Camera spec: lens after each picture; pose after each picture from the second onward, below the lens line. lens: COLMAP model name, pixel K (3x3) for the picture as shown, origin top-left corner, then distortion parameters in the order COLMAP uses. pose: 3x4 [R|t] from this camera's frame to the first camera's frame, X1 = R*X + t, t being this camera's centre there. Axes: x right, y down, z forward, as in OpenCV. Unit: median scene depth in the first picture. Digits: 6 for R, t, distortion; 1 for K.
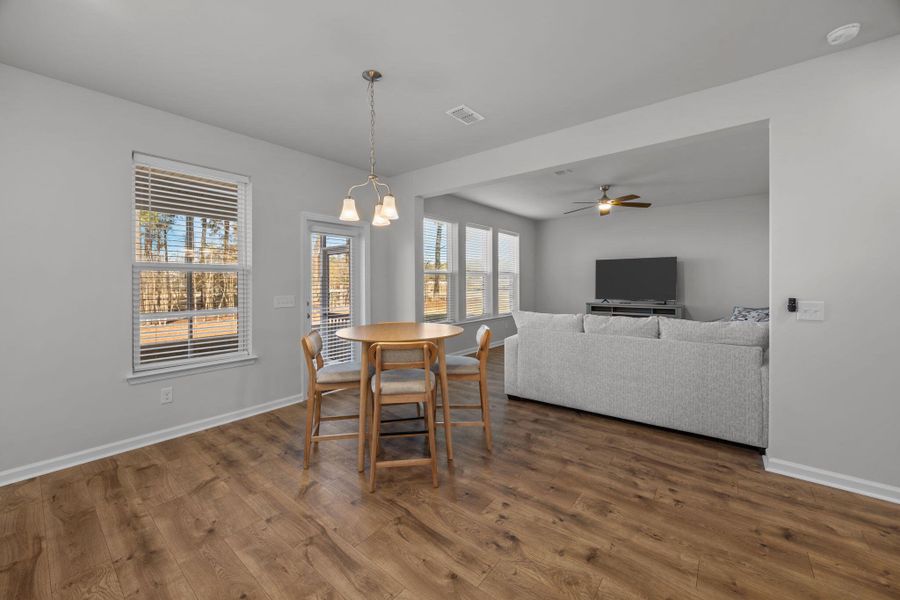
lens RADIAL K [[344.7, 0, 455.3], [0, 344.7, 281.9], [0, 0, 1]] dist [-0.000892, -0.000207]
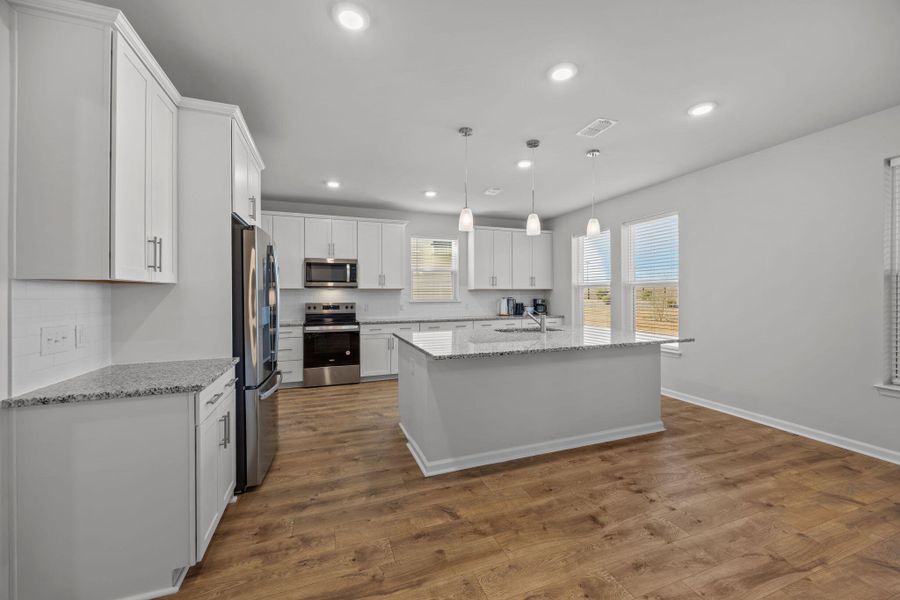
lens RADIAL K [[344.7, 0, 450.3], [0, 344.7, 295.4], [0, 0, 1]] dist [-0.000892, -0.000207]
pose [[-0.518462, 0.009817, -0.855044, 0.615406], [0.004639, 0.999952, 0.008668, -0.002444], [0.855088, 0.000527, -0.518482, 0.496579]]
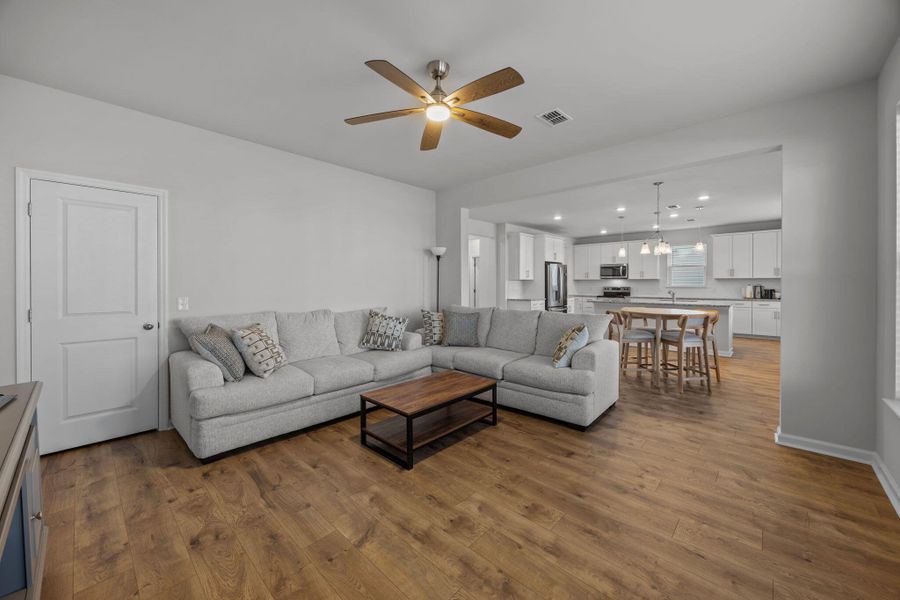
lens RADIAL K [[344.7, 0, 453.6], [0, 344.7, 291.4], [0, 0, 1]] dist [-0.000892, -0.000207]
pose [[-0.996450, 0.007195, 0.083874, 0.753979], [0.009565, 0.999565, 0.027898, -0.016313], [-0.083636, 0.028601, -0.996086, 3.050861]]
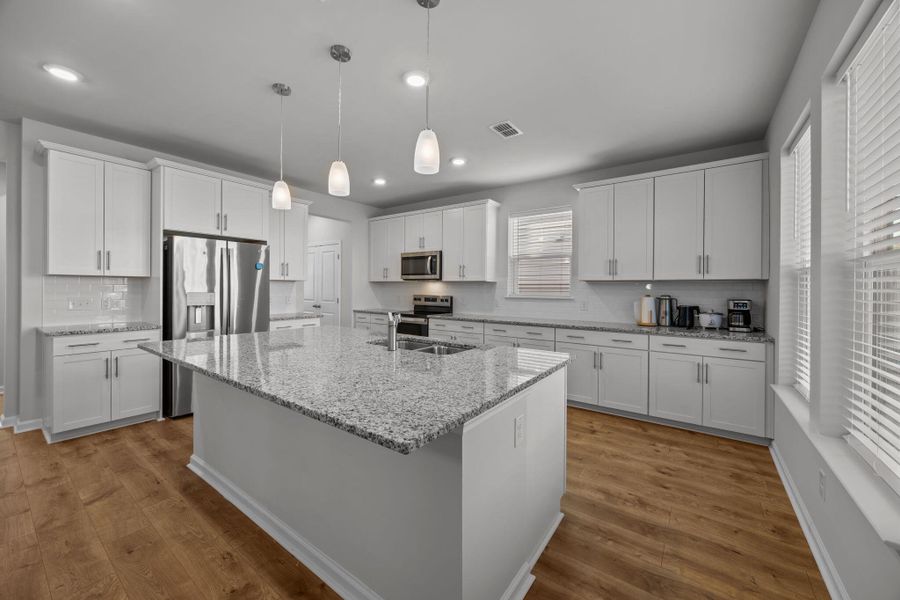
lens RADIAL K [[344.7, 0, 453.7], [0, 344.7, 289.2], [0, 0, 1]] dist [-0.000892, -0.000207]
pose [[-0.998770, -0.003441, -0.049464, -0.898495], [-0.003716, 0.999978, 0.005473, 0.008778], [0.049444, 0.005650, -0.998761, 0.946346]]
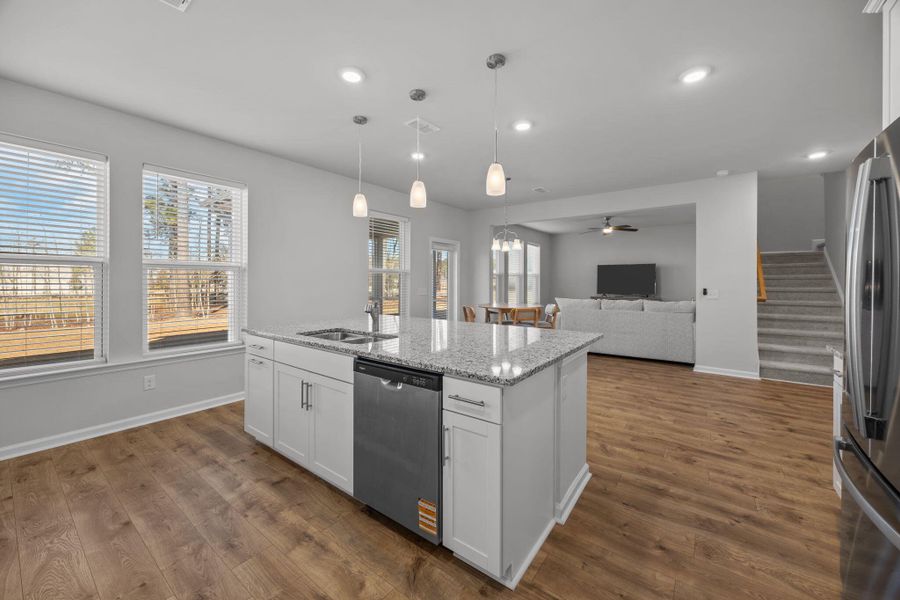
lens RADIAL K [[344.7, 0, 454.7], [0, 344.7, 280.7], [0, 0, 1]] dist [-0.000892, -0.000207]
pose [[0.999352, 0.006543, 0.035402, -0.584297], [-0.006449, 0.999975, -0.002785, 0.013163], [-0.035419, 0.002555, 0.999369, -0.977090]]
